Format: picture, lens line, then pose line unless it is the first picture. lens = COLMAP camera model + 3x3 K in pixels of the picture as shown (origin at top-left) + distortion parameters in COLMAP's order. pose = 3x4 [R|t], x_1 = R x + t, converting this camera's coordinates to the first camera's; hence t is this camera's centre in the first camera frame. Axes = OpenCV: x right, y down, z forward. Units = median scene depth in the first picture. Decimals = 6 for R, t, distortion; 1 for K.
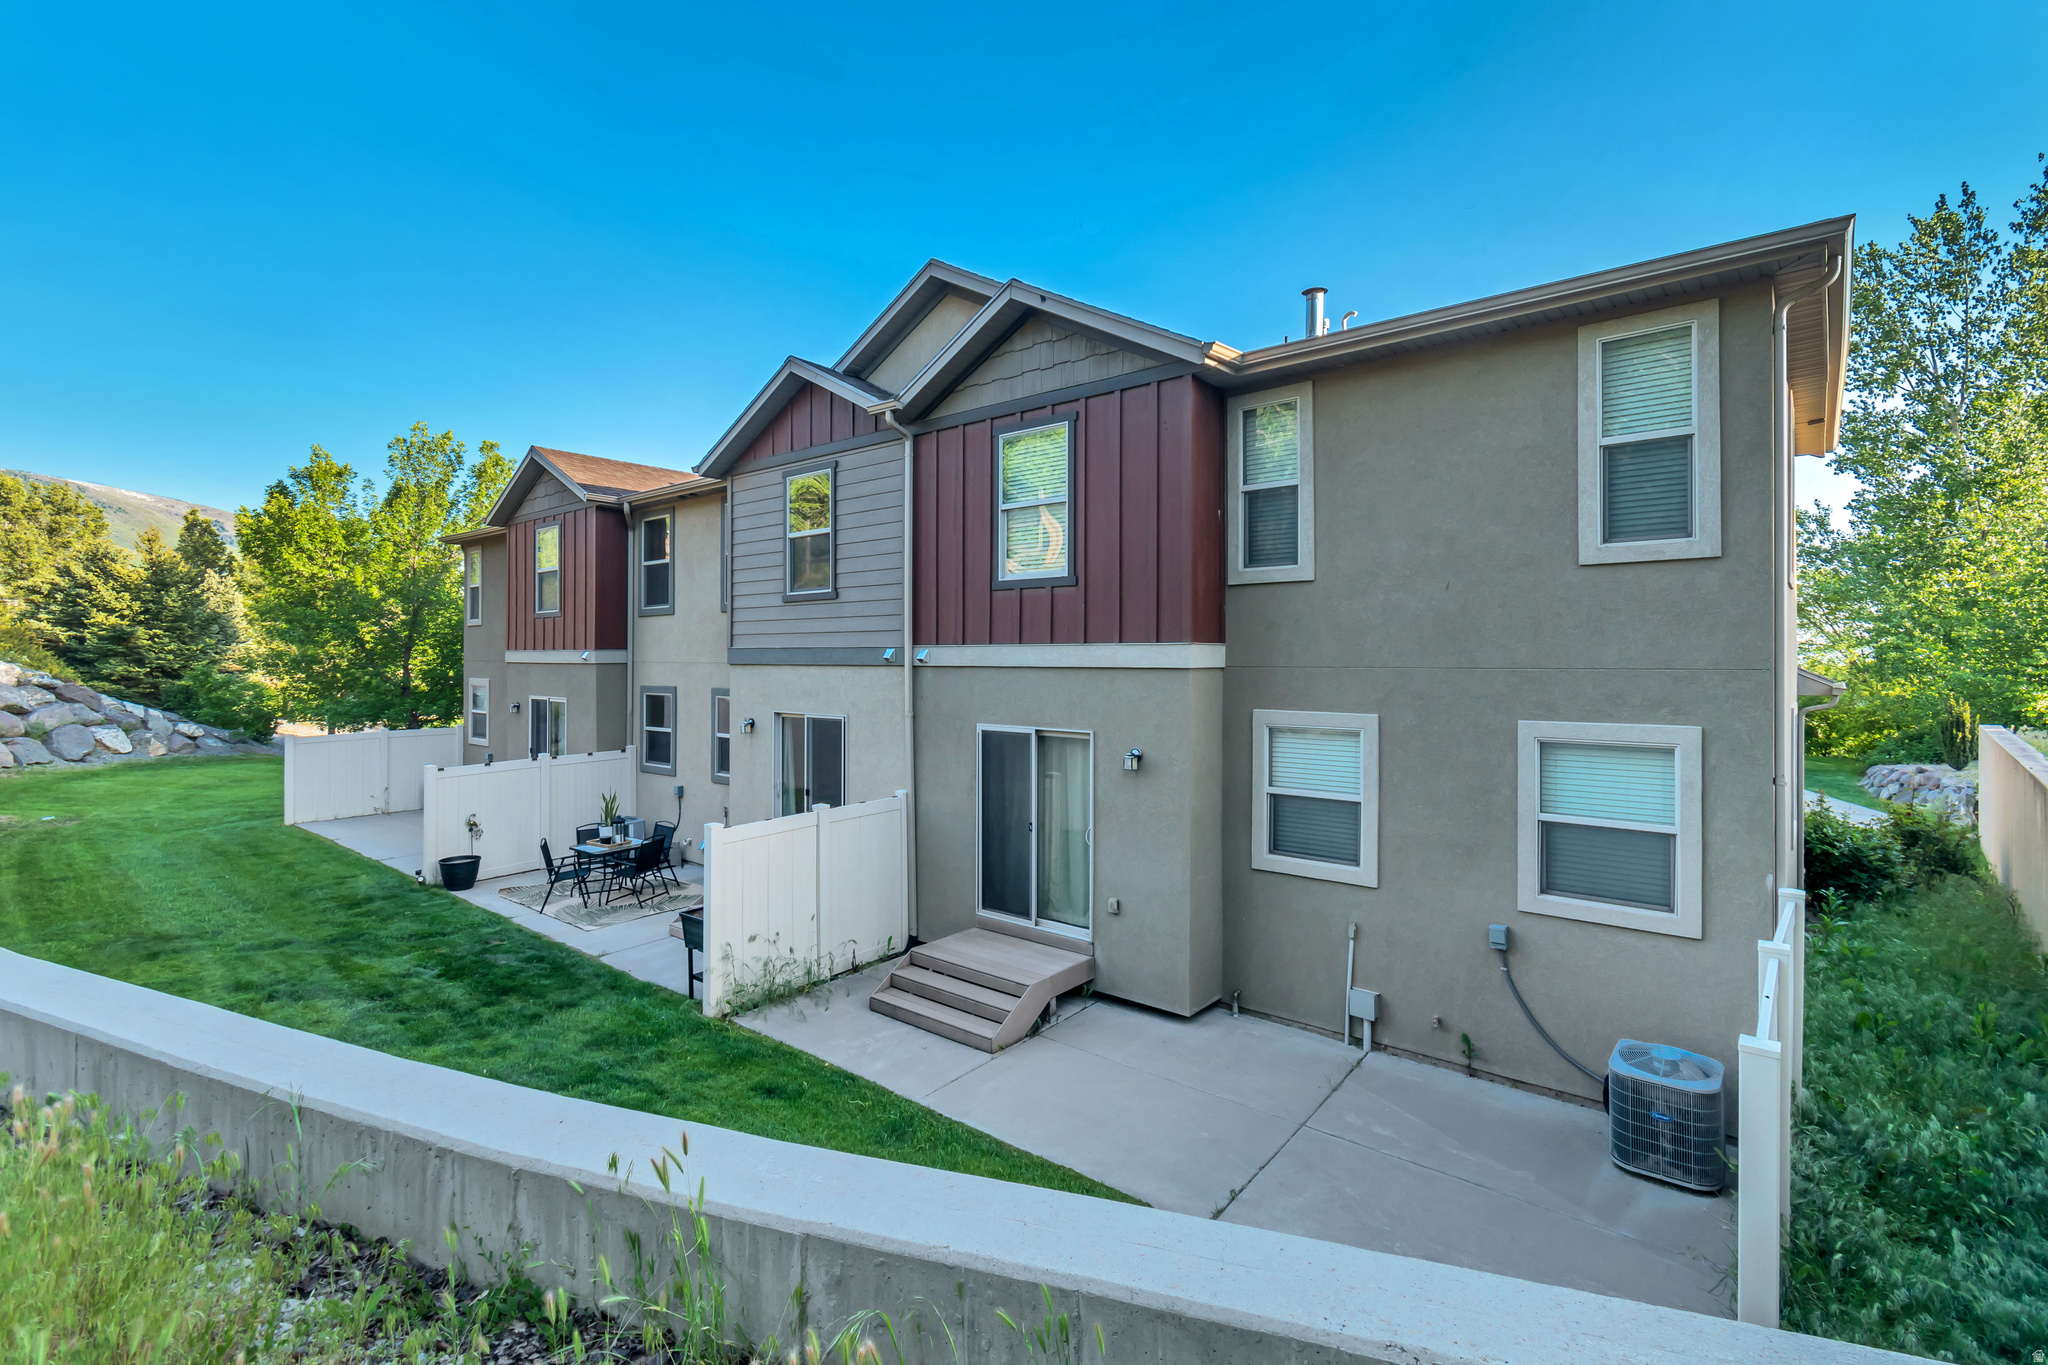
lens RADIAL K [[897.7, 0, 1021.5], [0, 897.7, 673.6], [0, 0, 1]] dist [0.000727, 0.000049]
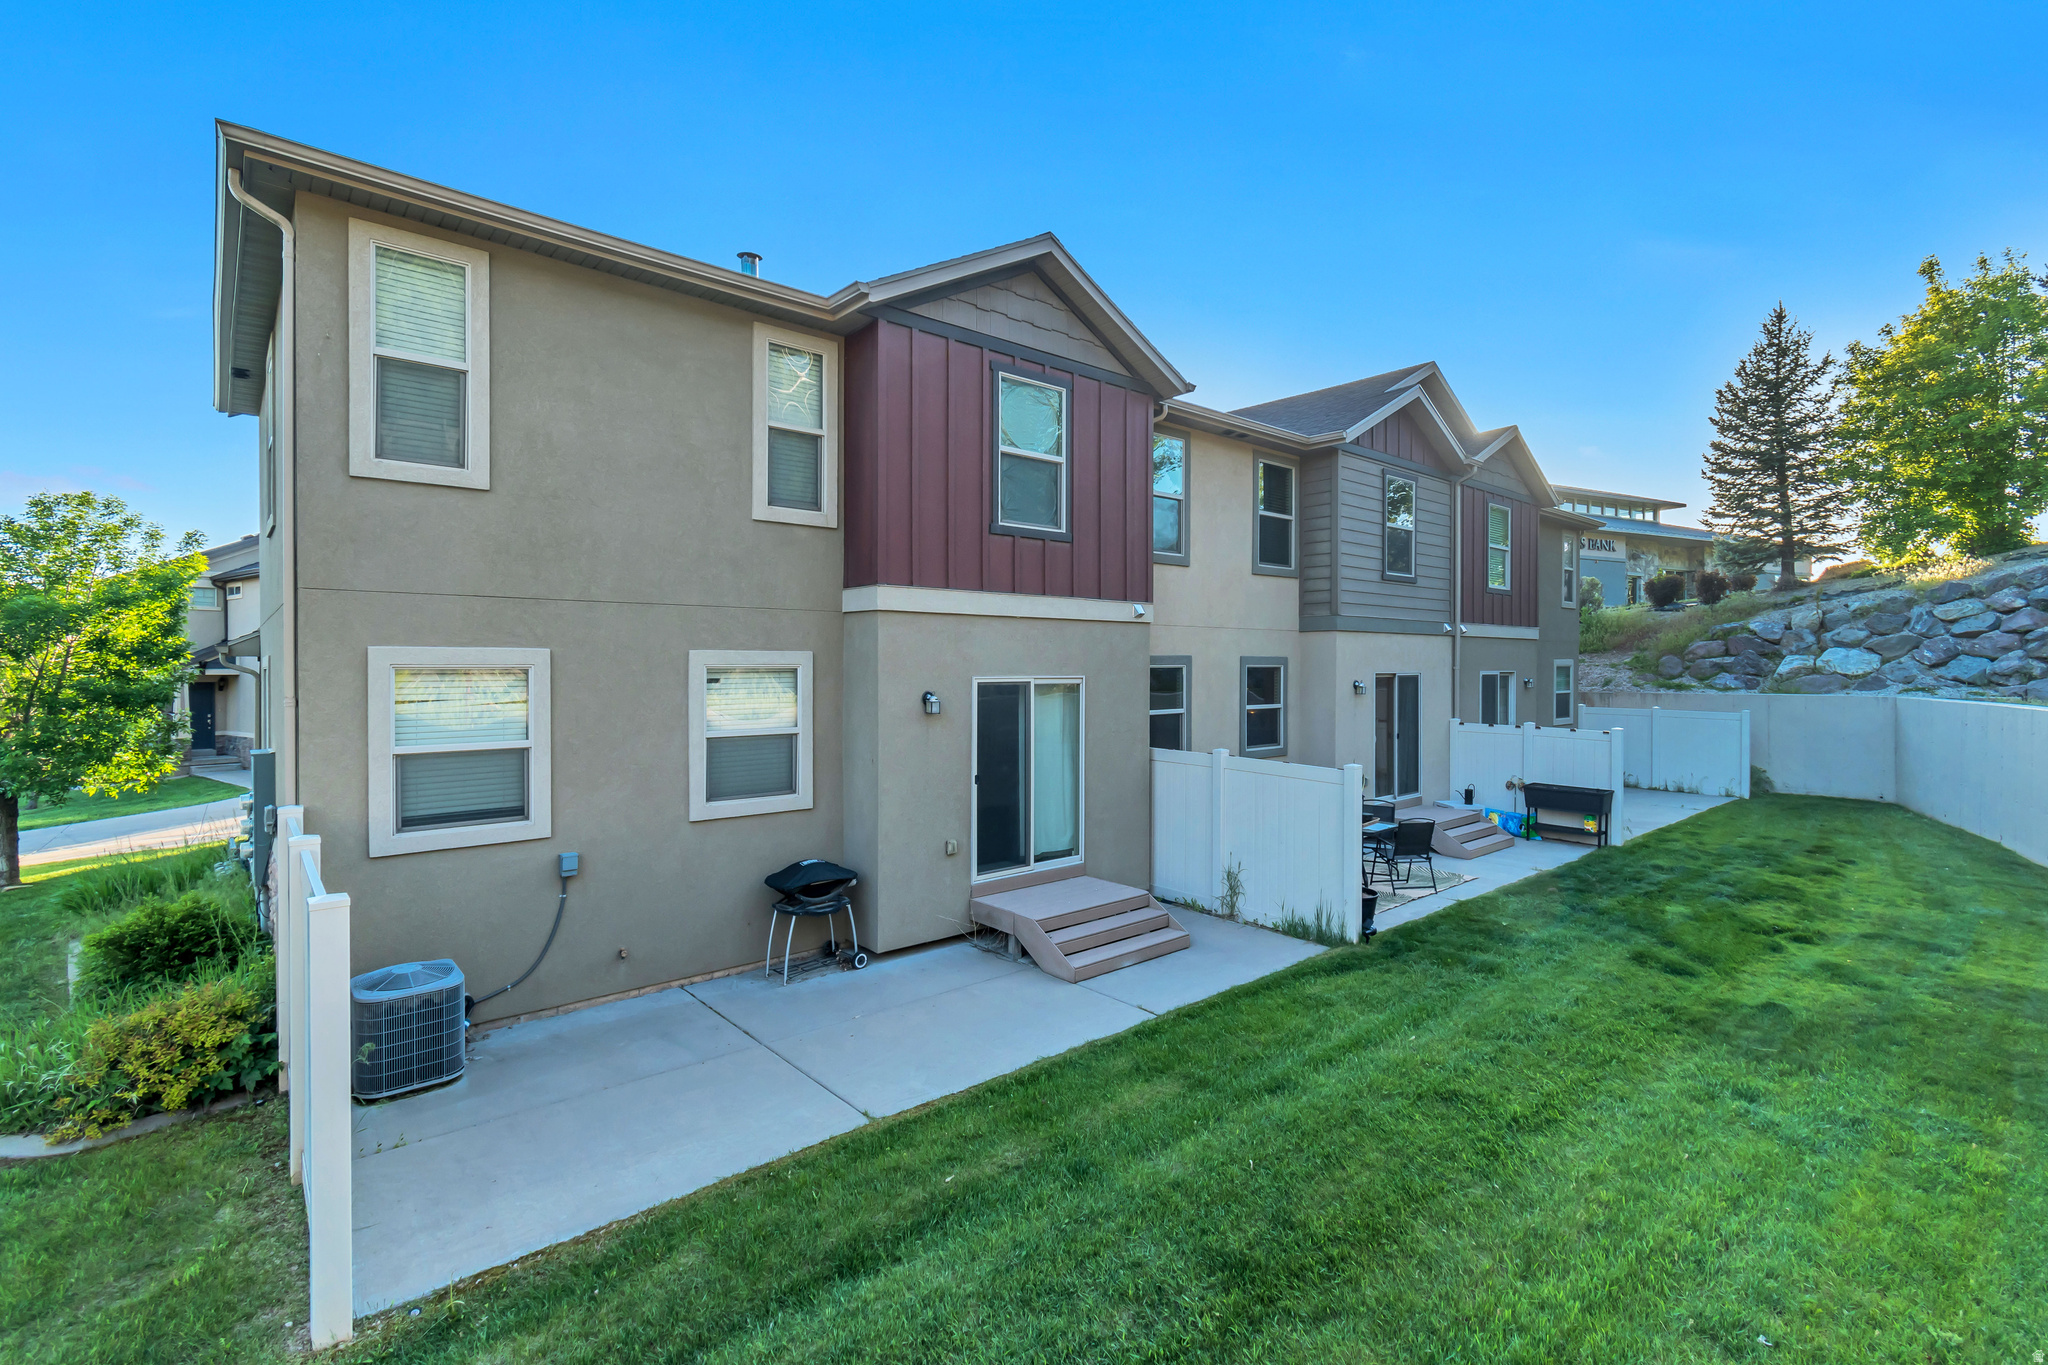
lens RADIAL K [[897.7, 0, 1021.5], [0, 897.7, 673.6], [0, 0, 1]] dist [0.000727, 0.000049]
pose [[0.157724, -0.062662, 0.985493, -0.987761], [-0.029318, 0.997248, 0.068101, -0.015091], [-0.987048, -0.039634, 0.155453, 0.838325]]
